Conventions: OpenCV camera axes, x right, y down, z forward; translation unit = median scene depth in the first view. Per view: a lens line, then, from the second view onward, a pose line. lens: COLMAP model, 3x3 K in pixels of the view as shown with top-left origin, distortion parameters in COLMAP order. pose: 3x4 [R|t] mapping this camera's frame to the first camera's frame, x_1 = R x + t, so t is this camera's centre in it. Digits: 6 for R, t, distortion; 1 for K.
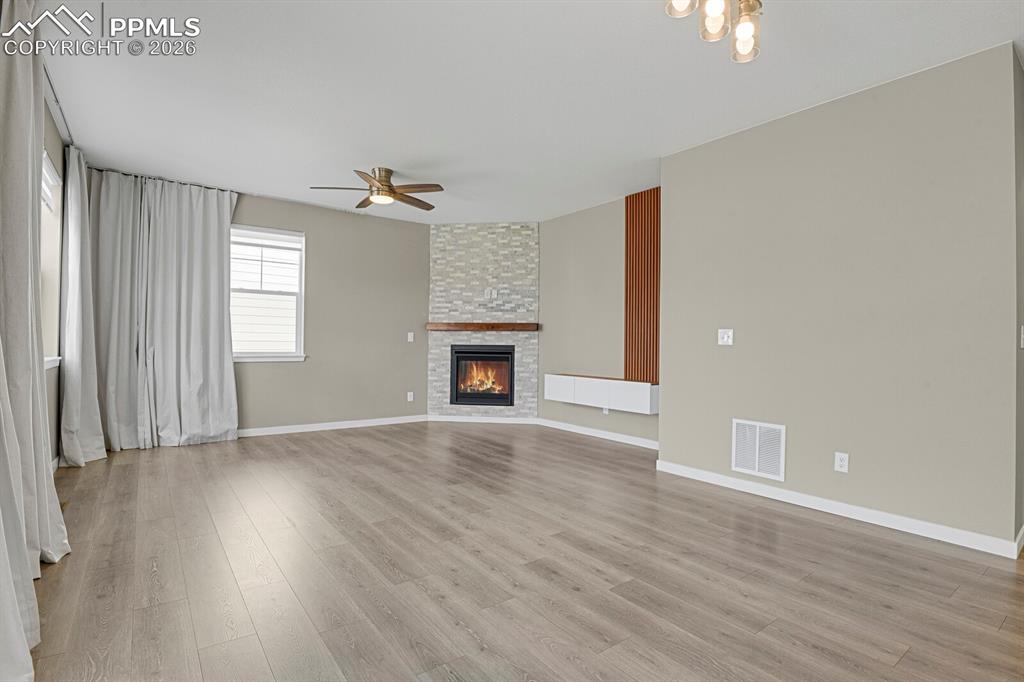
lens RADIAL K [[500.0, 0, 517.7], [0, 500.0, 341.2], [0, 0, 1]] dist [-0.023913, -0.000403]
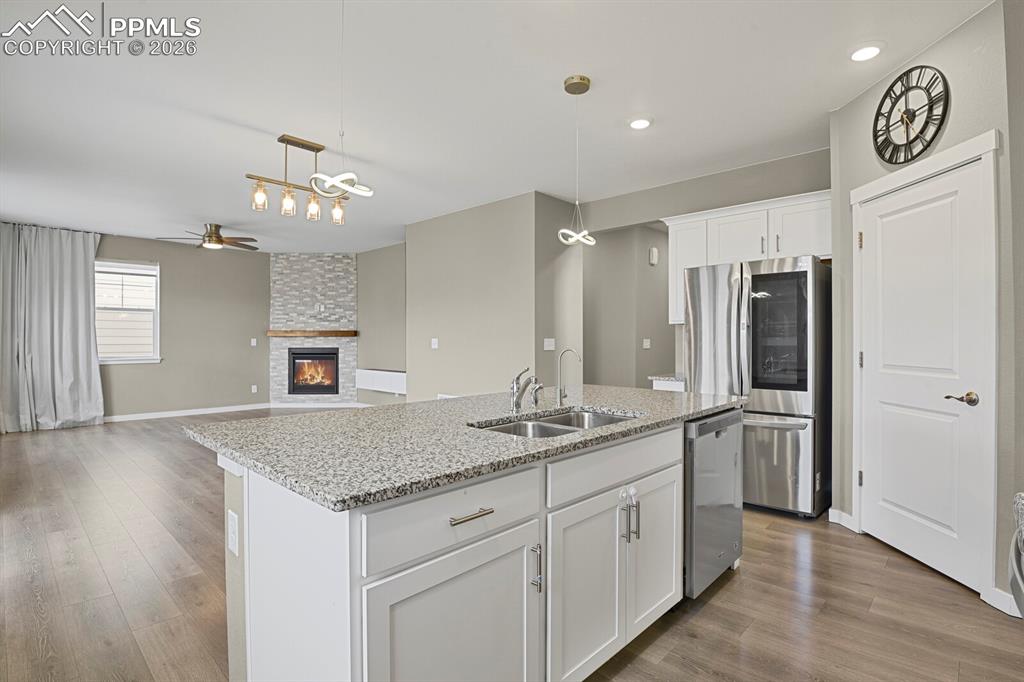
lens RADIAL K [[504.8, 0, 516.3], [0, 504.8, 341.7], [0, 0, 1]] dist [-0.027872, -0.000133]
pose [[0.986572, -0.011922, 0.162889, 0.236576], [0.010253, 0.999886, 0.011083, -0.016774], [-0.163003, -0.009264, 0.986582, -0.366776]]
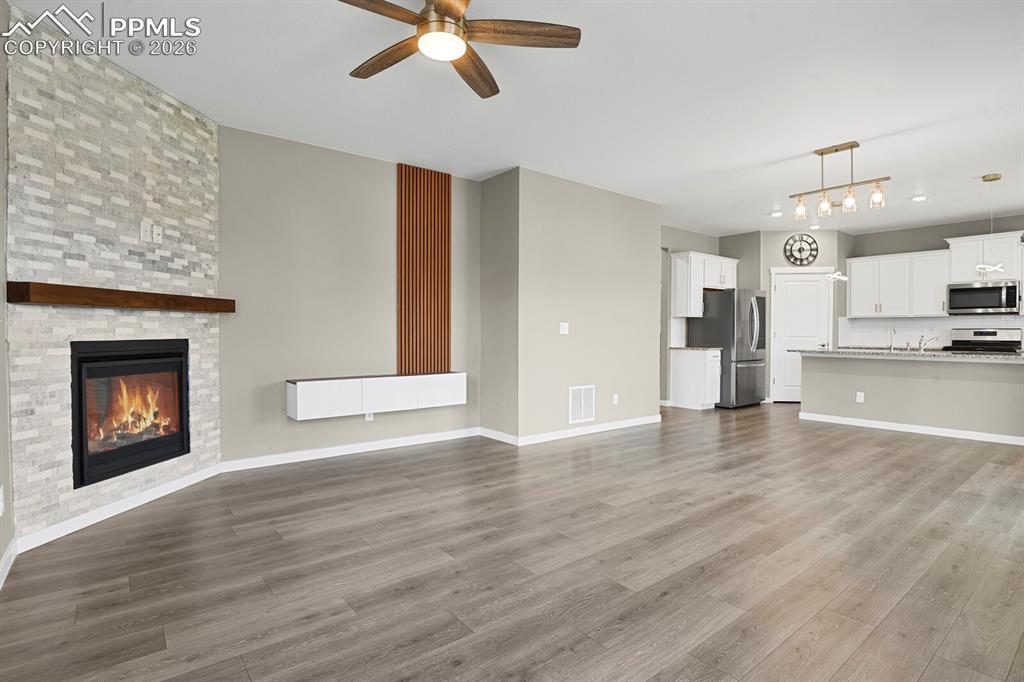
lens RADIAL K [[508.4, 0, 524.6], [0, 508.4, 339.7], [0, 0, 1]] dist [-0.024633, -0.000723]
pose [[-0.030256, -0.028508, 0.999136, -0.551733], [-0.008095, 0.999567, 0.028275, -0.008862], [-0.999509, -0.007232, -0.030473, 0.659985]]
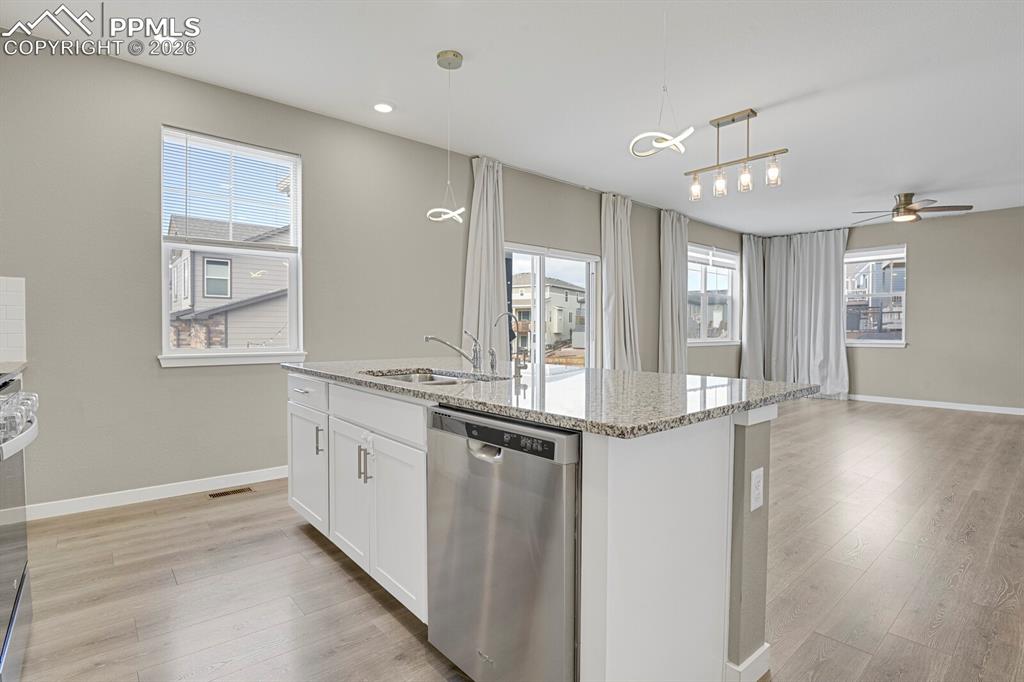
lens RADIAL K [[502.5, 0, 519.2], [0, 502.5, 345.0], [0, 0, 1]] dist [-0.026857, -0.000594]
pose [[0.070003, 0.015978, -0.997419, 0.645339], [0.004344, 0.999857, 0.016322, 0.007946], [0.997537, -0.005475, 0.069924, -0.038436]]
